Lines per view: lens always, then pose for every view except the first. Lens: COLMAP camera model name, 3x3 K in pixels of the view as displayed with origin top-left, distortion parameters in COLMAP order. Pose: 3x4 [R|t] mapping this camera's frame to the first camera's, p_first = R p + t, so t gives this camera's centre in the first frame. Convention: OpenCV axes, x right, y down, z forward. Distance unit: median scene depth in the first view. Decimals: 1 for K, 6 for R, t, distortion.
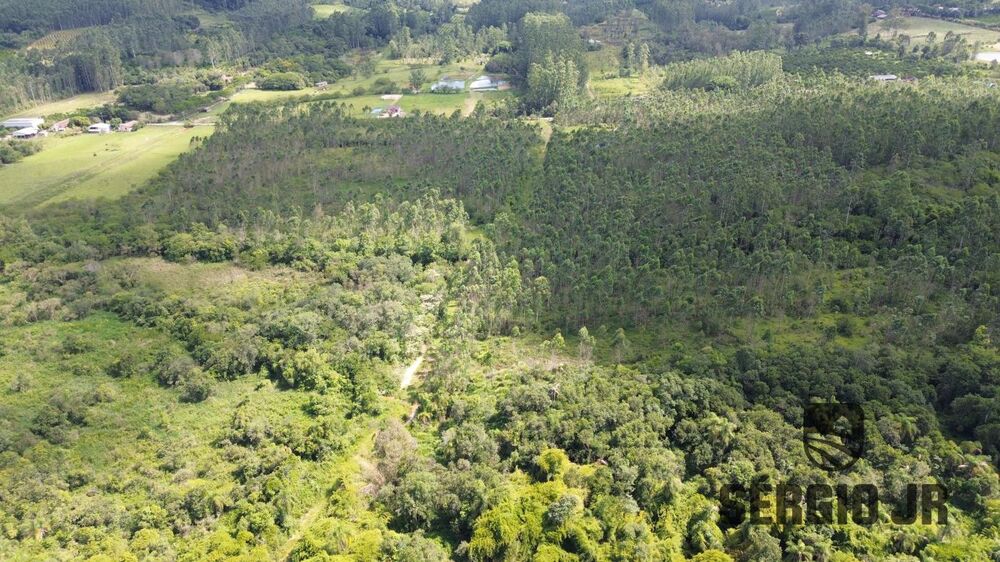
lens RADIAL K [[710.5, 0, 505.2], [0, 710.5, 276.0], [0, 0, 1]] dist [0.082784, -0.086789]
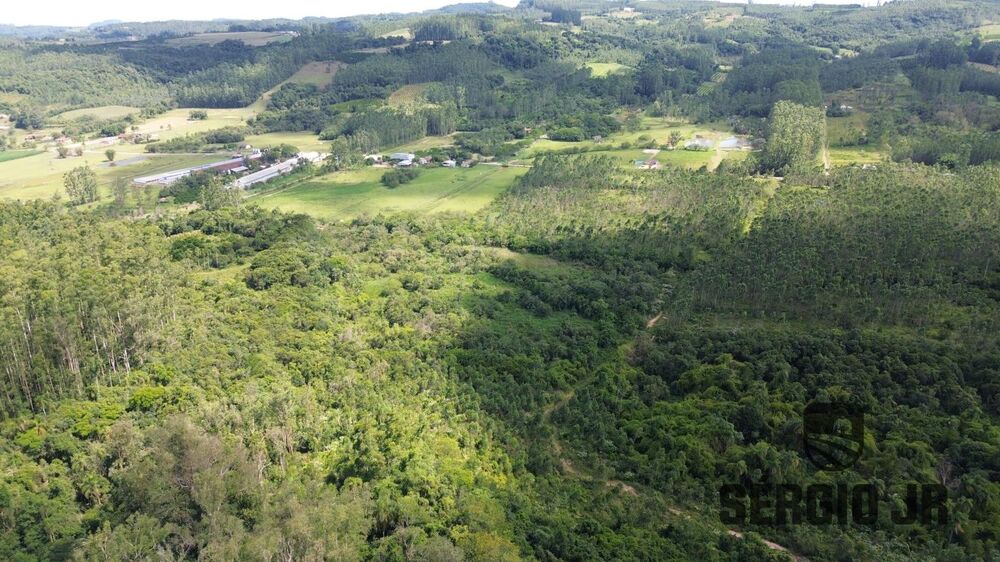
lens RADIAL K [[710.5, 0, 498.5], [0, 710.5, 276.6], [0, 0, 1]] dist [0.082784, -0.086789]
pose [[0.938730, 0.121148, -0.322658, 0.026031], [-0.137235, 0.990157, -0.027495, 0.048439], [0.316151, 0.070091, 0.946116, -0.317034]]
